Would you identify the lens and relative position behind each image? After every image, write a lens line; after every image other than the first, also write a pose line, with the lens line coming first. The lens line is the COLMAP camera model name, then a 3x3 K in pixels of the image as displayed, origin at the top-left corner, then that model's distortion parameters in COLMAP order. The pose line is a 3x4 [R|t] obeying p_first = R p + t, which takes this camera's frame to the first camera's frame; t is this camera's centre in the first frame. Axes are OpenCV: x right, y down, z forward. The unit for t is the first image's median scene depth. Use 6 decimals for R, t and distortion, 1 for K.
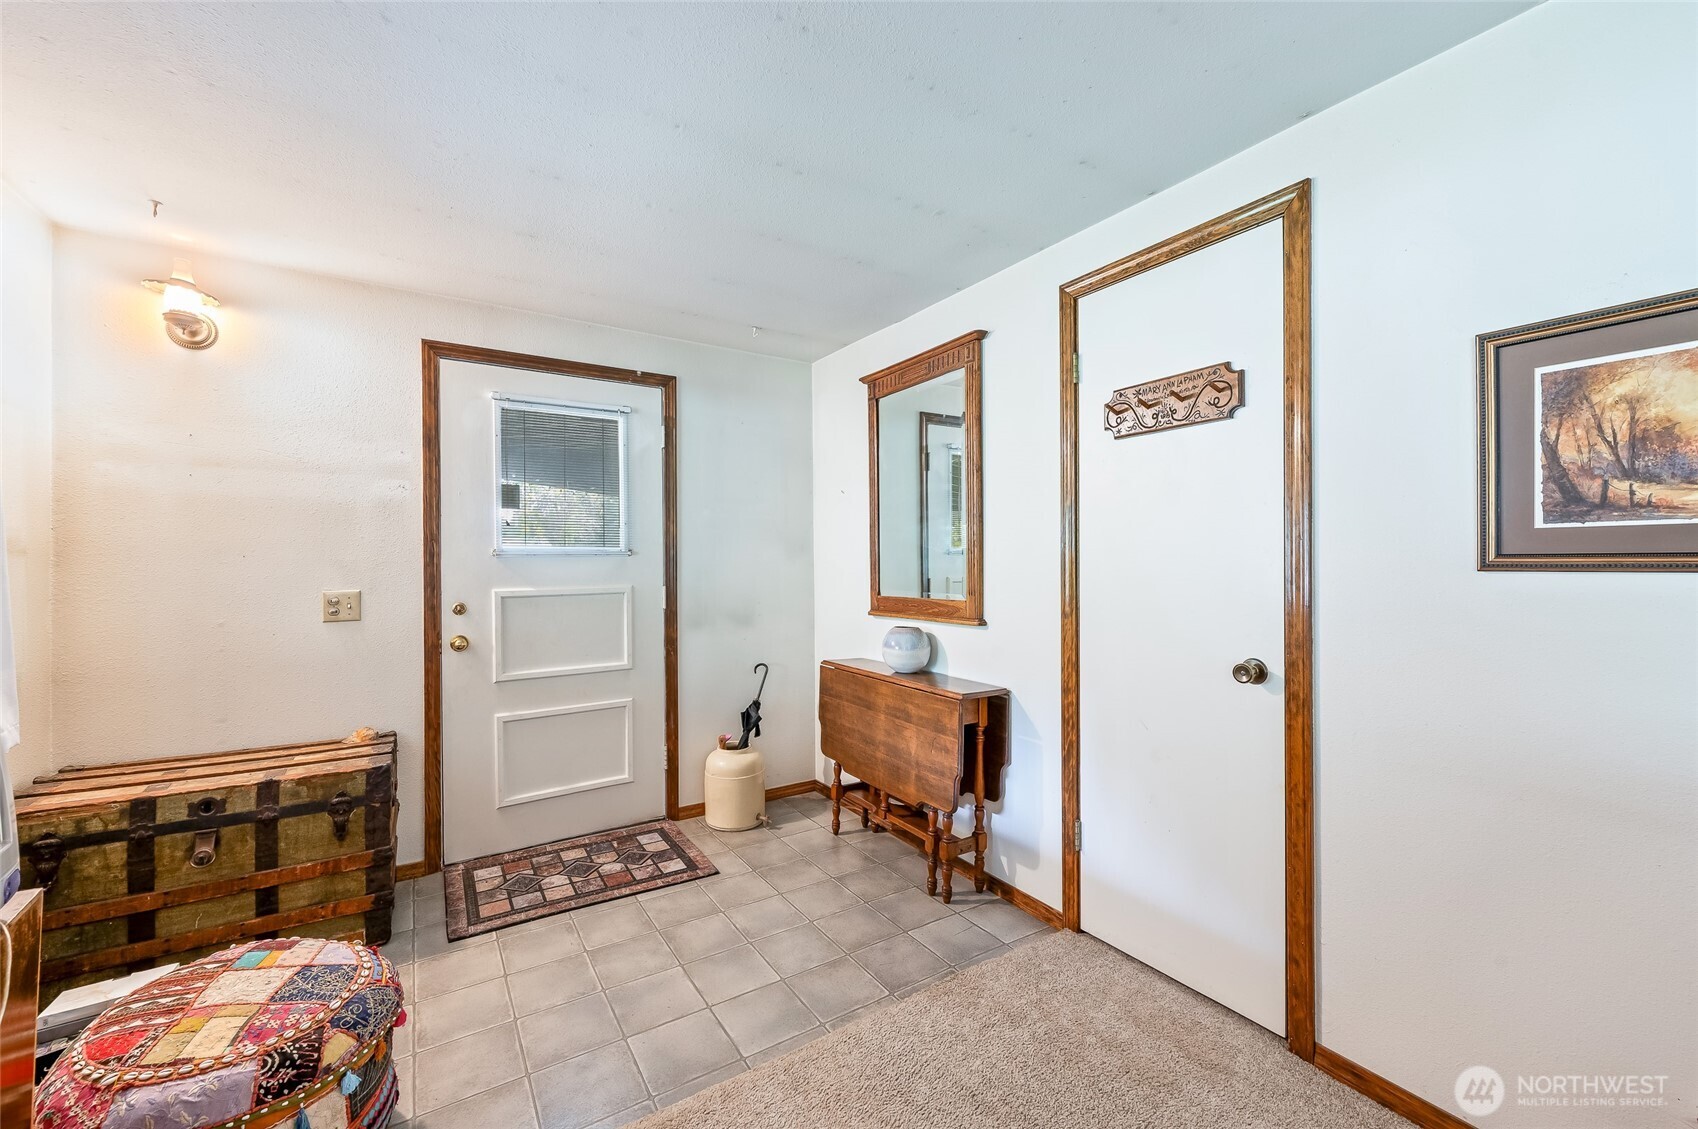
lens RADIAL K [[677.0, 0, 864.1], [0, 677.0, 565.9], [0, 0, 1]] dist [0.001217, -0.000292]
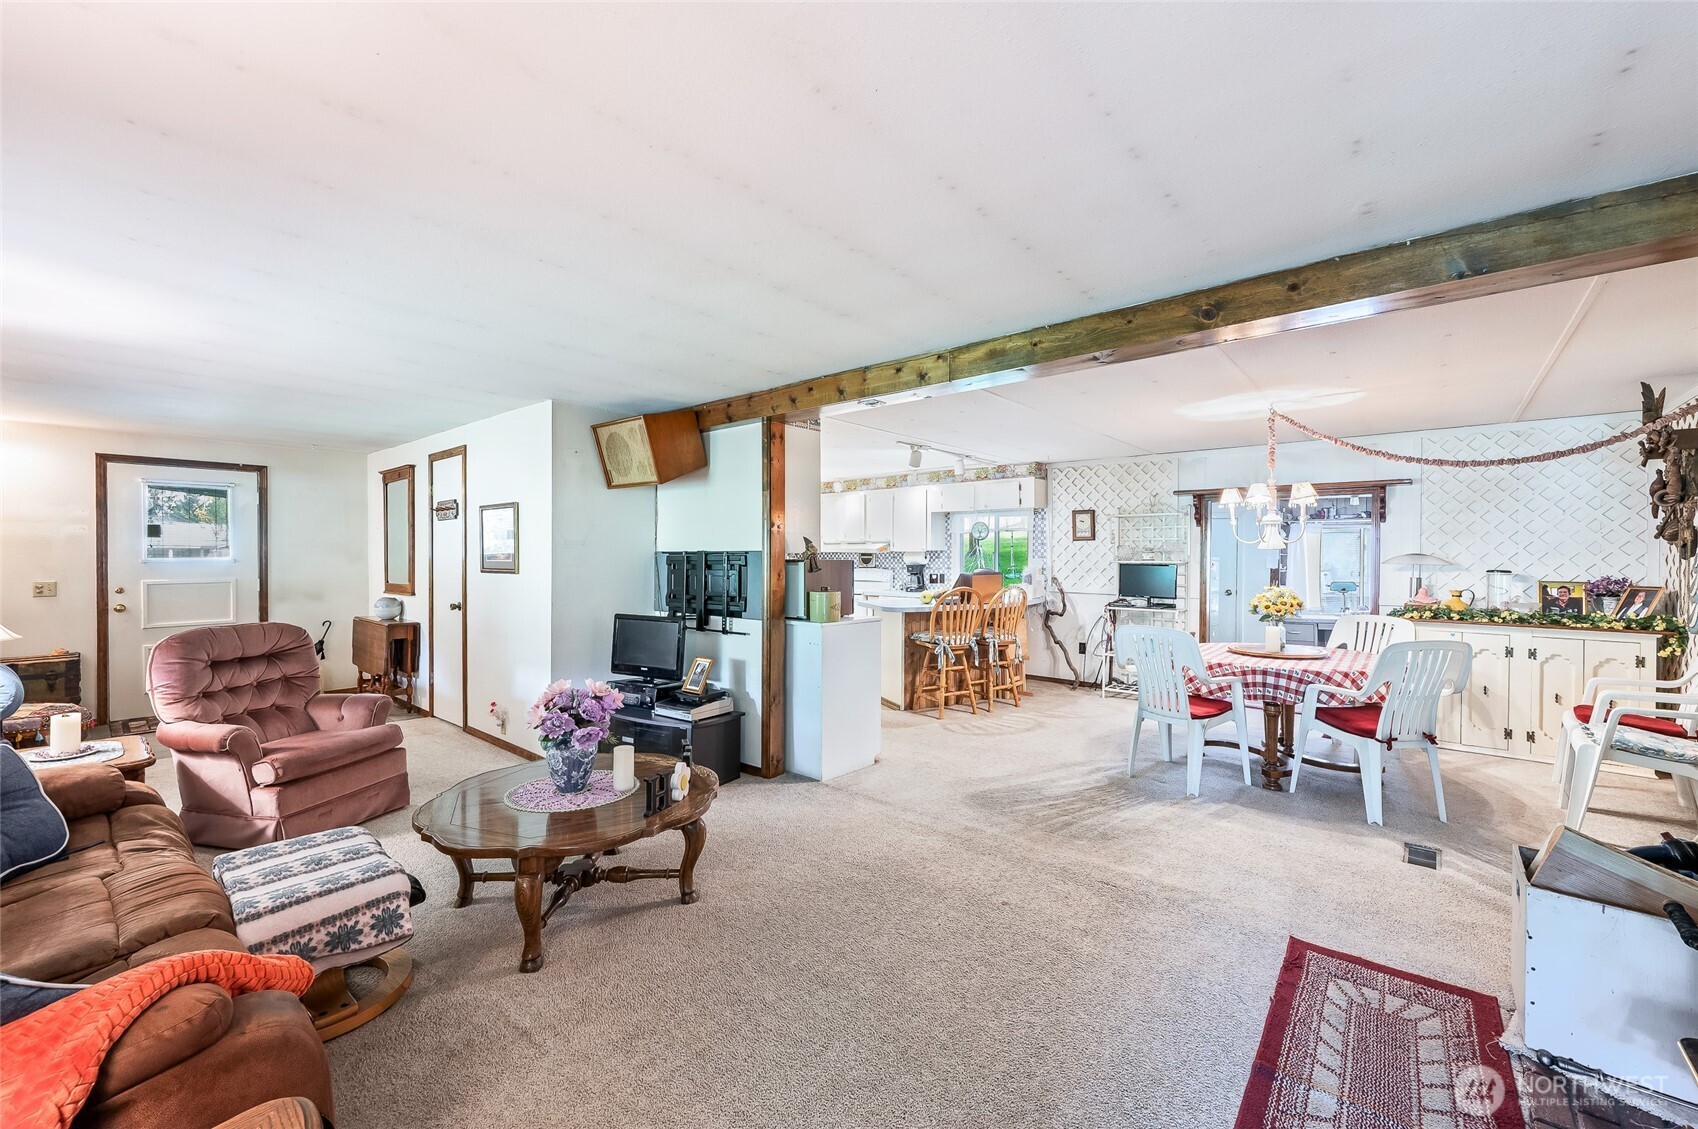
lens RADIAL K [[677.0, 0, 853.2], [0, 677.0, 563.4], [0, 0, 1]] dist [0.001217, -0.000292]
pose [[0.961586, 0.003594, 0.274480, 0.880992], [-0.005133, 0.999975, 0.004891, -0.033563], [-0.274456, -0.006112, 0.961580, -1.428478]]
